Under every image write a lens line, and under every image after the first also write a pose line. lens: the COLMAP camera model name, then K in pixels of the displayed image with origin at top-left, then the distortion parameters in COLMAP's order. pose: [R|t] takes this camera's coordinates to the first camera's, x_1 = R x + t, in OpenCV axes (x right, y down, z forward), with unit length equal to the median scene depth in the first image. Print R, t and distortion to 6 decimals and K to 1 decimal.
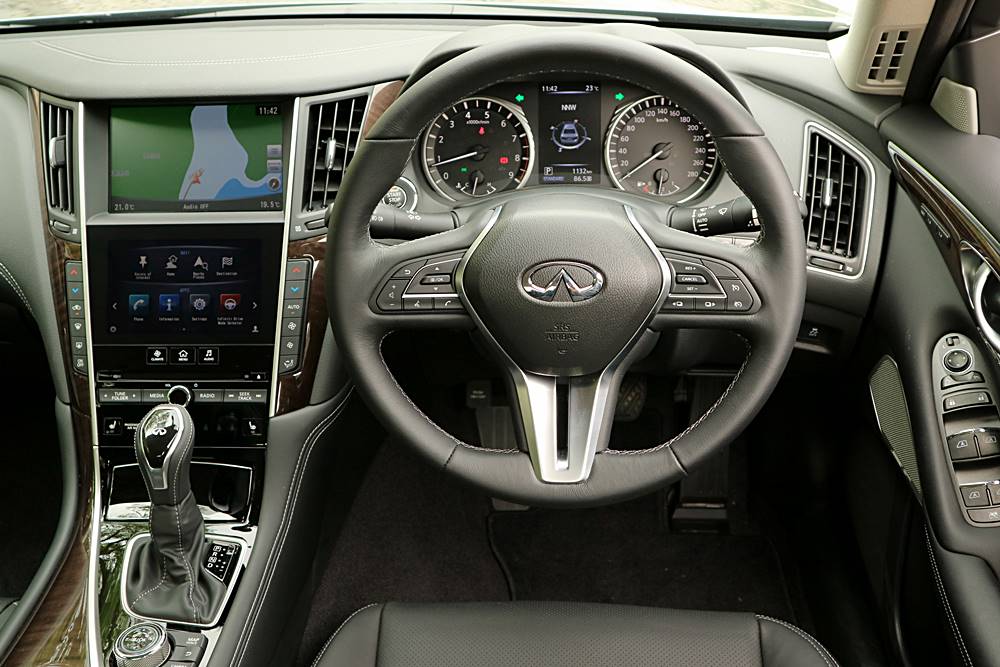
lens RADIAL K [[1061.0, 0, 500.0], [0, 1061.0, 333.5], [0, 0, 1]] dist [0.000962, 0.022164]
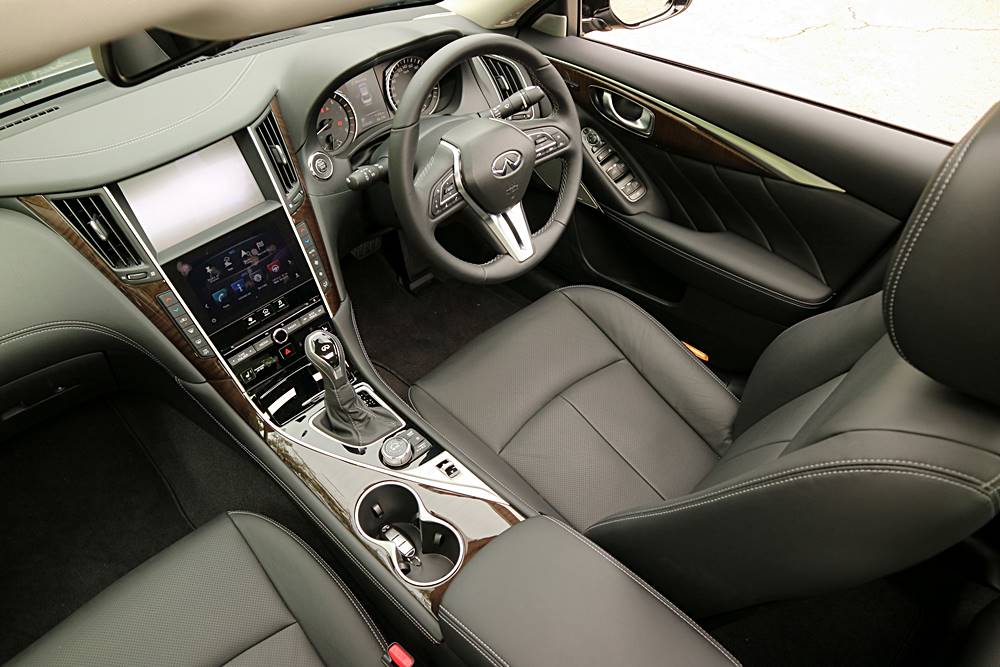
lens RADIAL K [[695.2, 0, 500.0], [0, 695.2, 333.5], [0, 0, 1]] dist [-0.128285, 0.089549]
pose [[0.663386, -0.500076, 0.556636, -0.637811], [0.357456, 0.865309, 0.351377, -0.178992], [-0.657377, -0.034125, 0.752789, 0.028792]]
